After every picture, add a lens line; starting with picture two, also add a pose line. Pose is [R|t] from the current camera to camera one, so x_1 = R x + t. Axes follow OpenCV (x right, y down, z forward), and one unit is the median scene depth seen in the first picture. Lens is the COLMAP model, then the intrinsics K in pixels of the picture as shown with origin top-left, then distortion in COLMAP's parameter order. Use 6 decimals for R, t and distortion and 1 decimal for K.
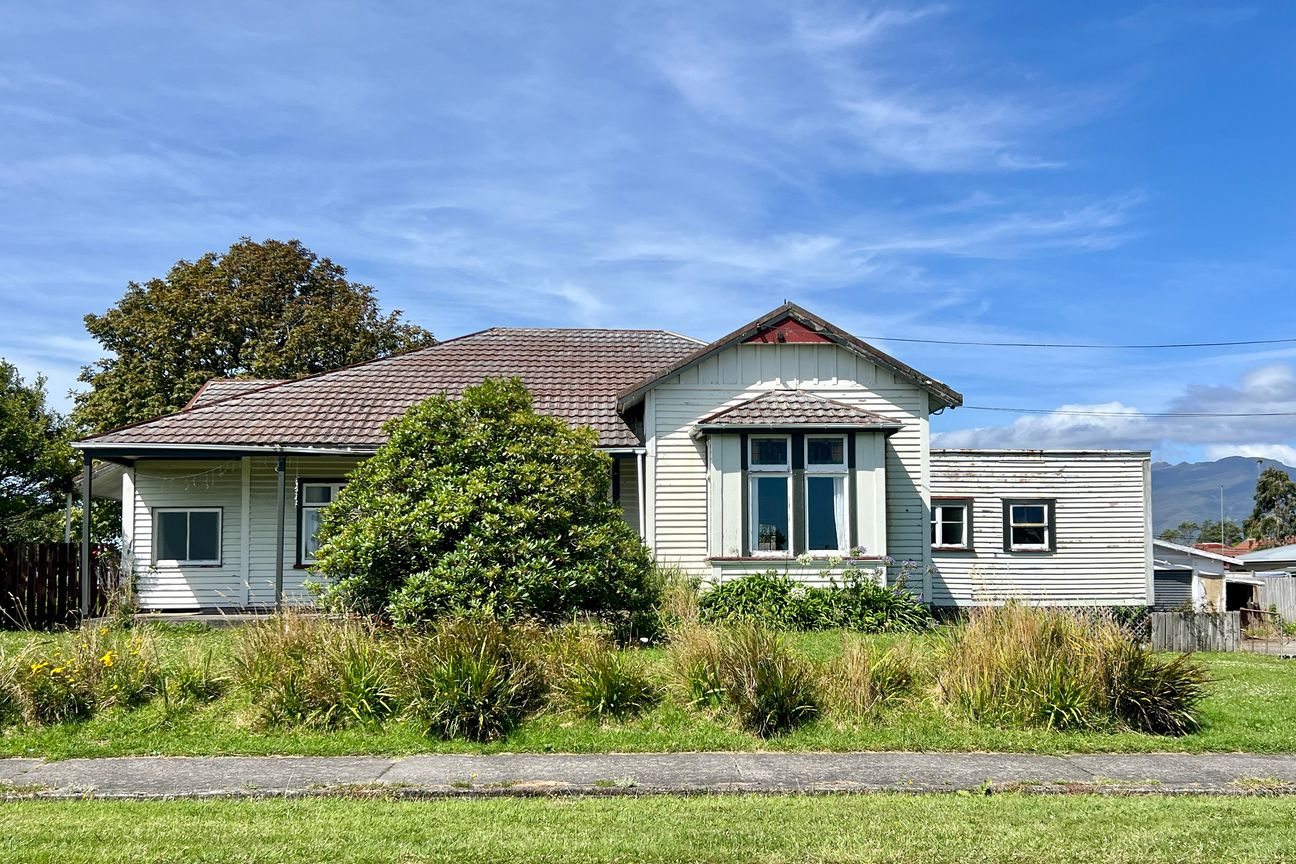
lens RADIAL K [[1287.4, 0, 653.4], [0, 1287.4, 439.6], [0, 0, 1]] dist [-0.001035, 0.000000]
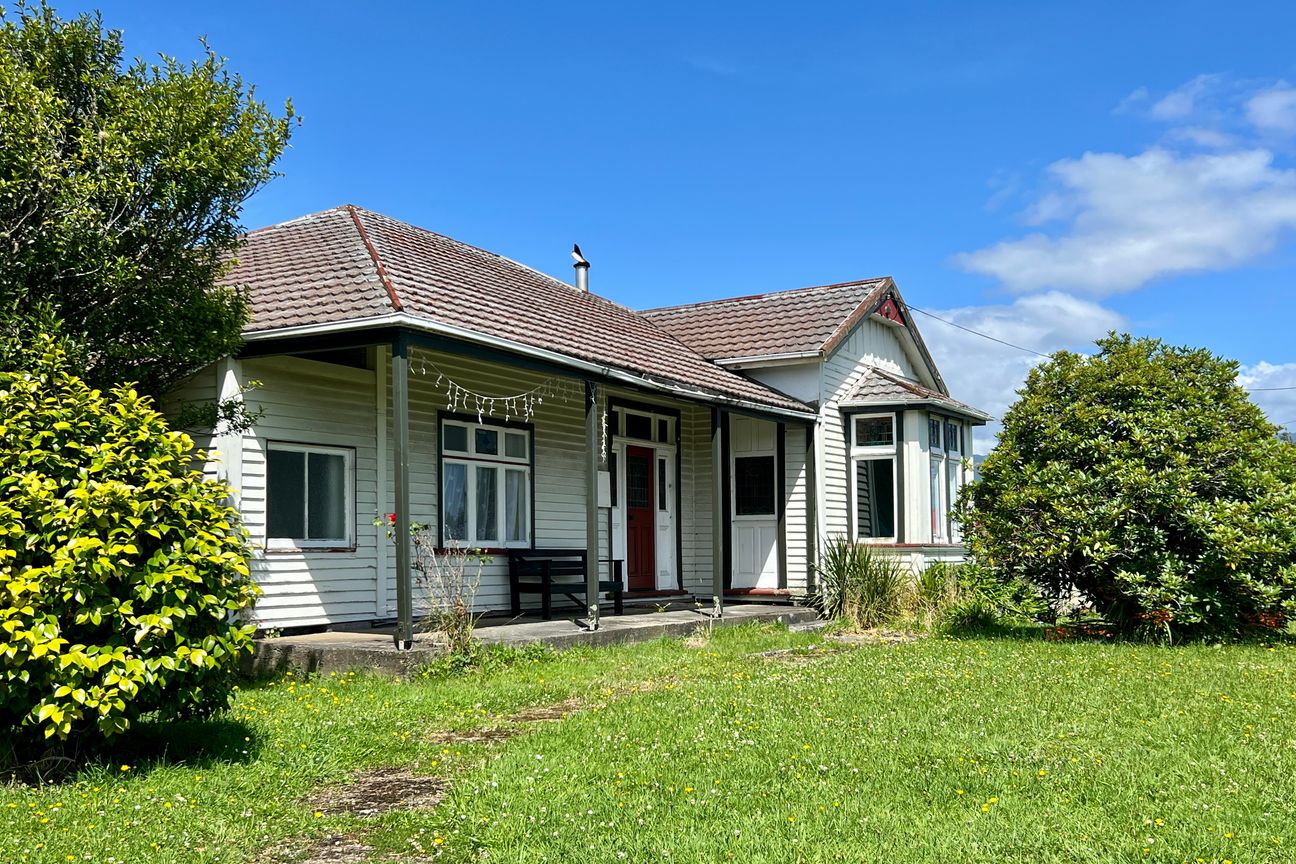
lens RADIAL K [[1287.4, 0, 655.3], [0, 1287.4, 465.5], [0, 0, 1]] dist [-0.001035, 0.000000]
pose [[0.572645, 0.058110, 0.817741, -0.572203], [-0.087236, 0.996140, -0.009697, 0.042469], [-0.815149, -0.065783, 0.575504, 0.437851]]
